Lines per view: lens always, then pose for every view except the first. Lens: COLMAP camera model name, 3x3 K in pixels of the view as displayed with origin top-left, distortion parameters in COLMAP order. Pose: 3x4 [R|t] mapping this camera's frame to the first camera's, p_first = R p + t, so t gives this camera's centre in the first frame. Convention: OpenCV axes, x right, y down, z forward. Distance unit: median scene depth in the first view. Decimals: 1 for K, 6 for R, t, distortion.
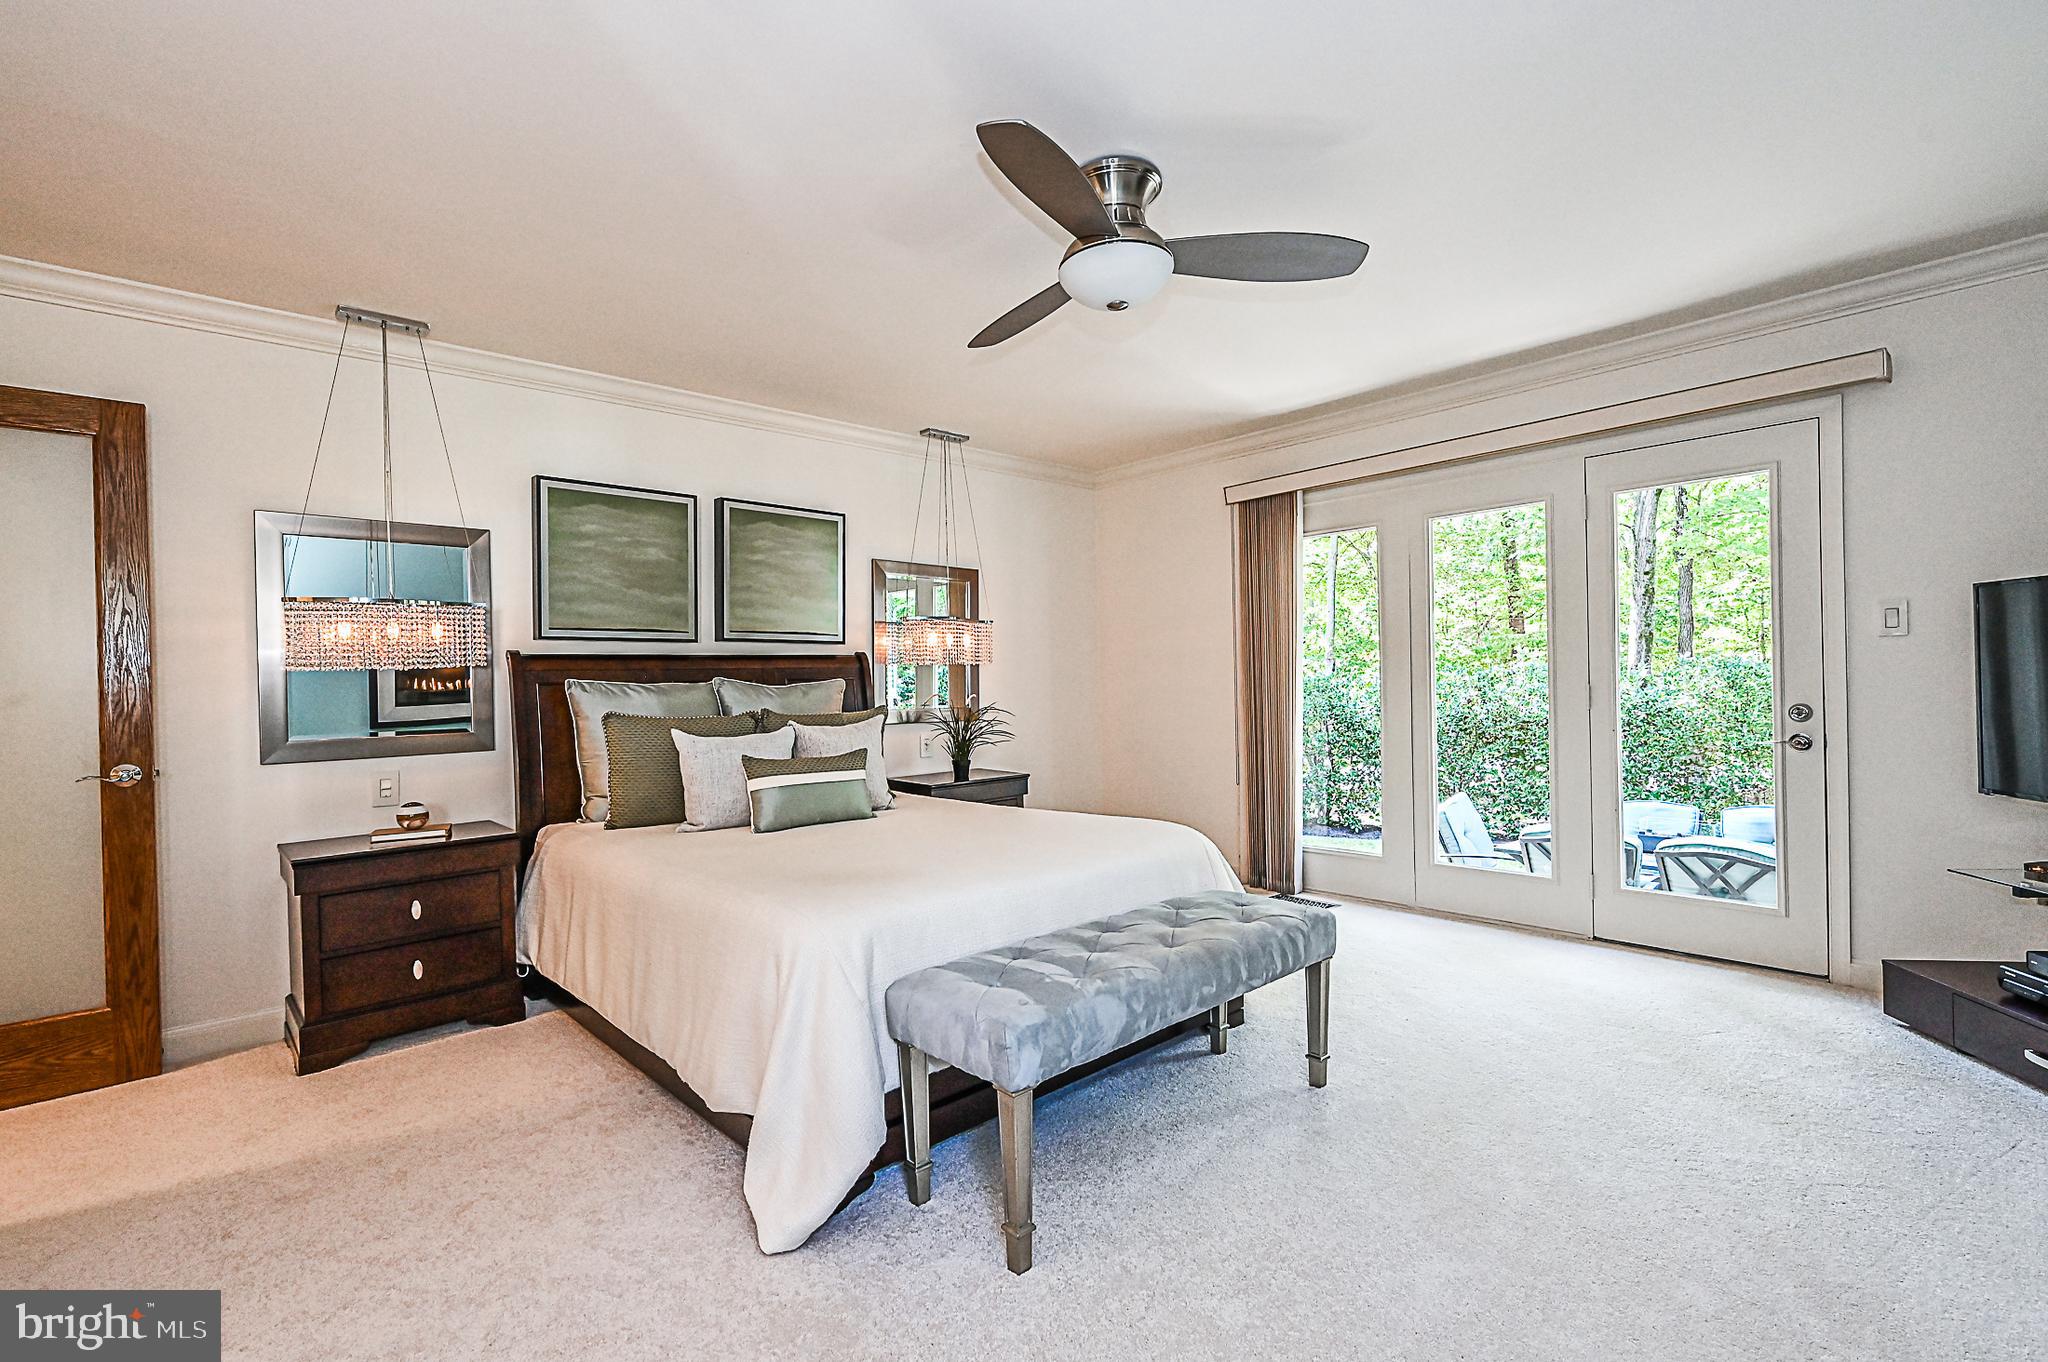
lens RADIAL K [[920.1, 0, 1024.0], [0, 920.1, 681.0], [0, 0, 1]] dist [-0.000053, 0.000055]
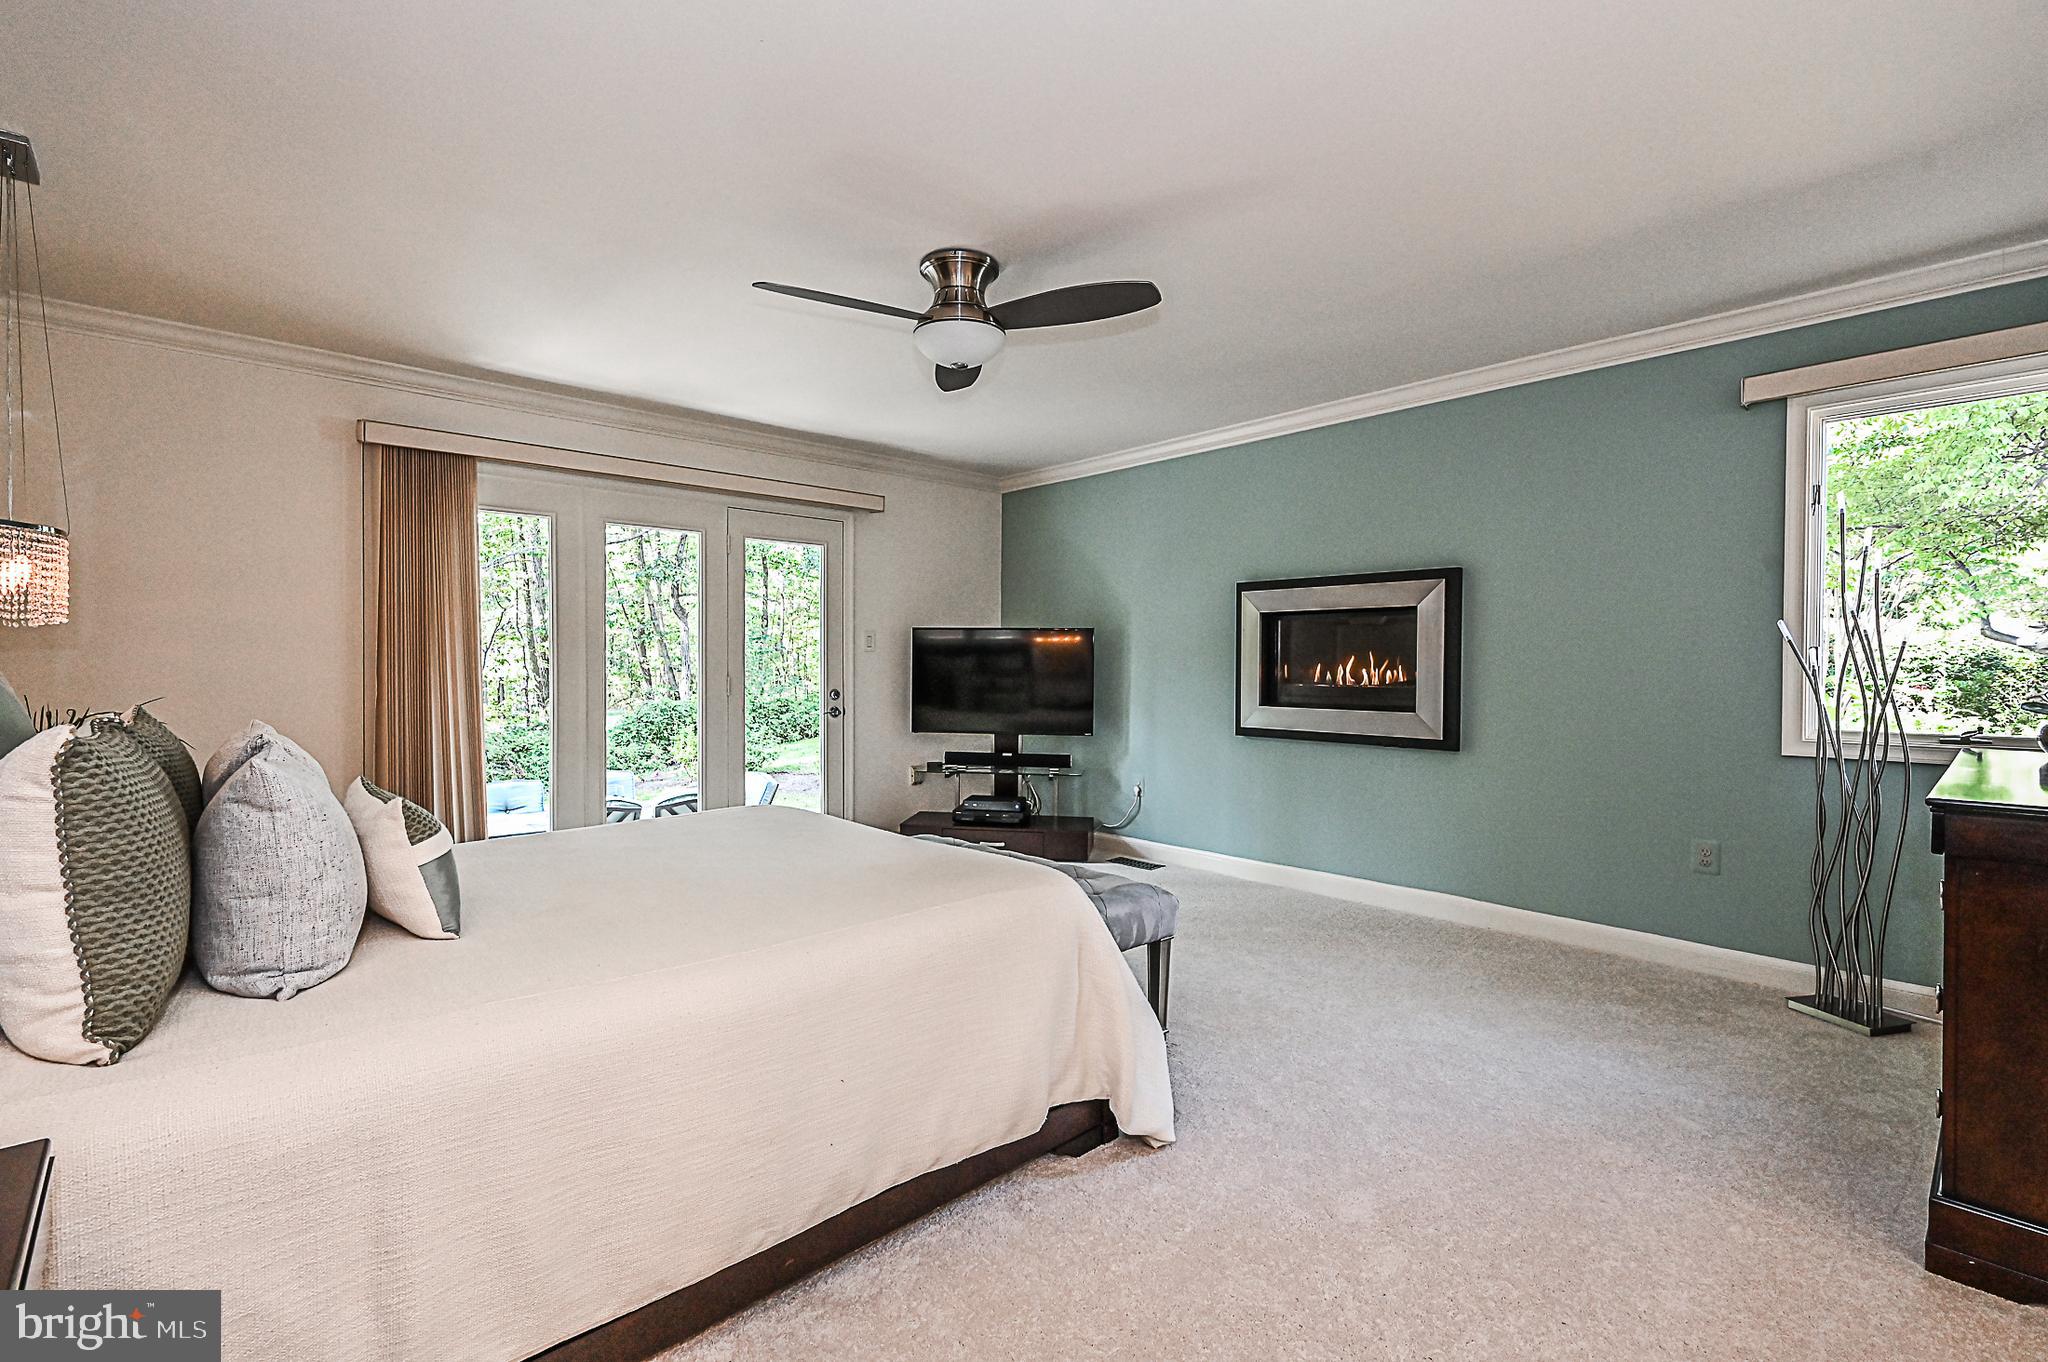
lens RADIAL K [[901.0, 0, 1024.0], [0, 901.0, 681.0], [0, 0, 1]] dist [-0.000927, 0.000168]
pose [[-0.012931, -0.006281, 0.999897, -0.789393], [-0.009991, 0.999931, 0.006152, -0.003606], [-0.999866, -0.009910, -0.012993, 0.664512]]
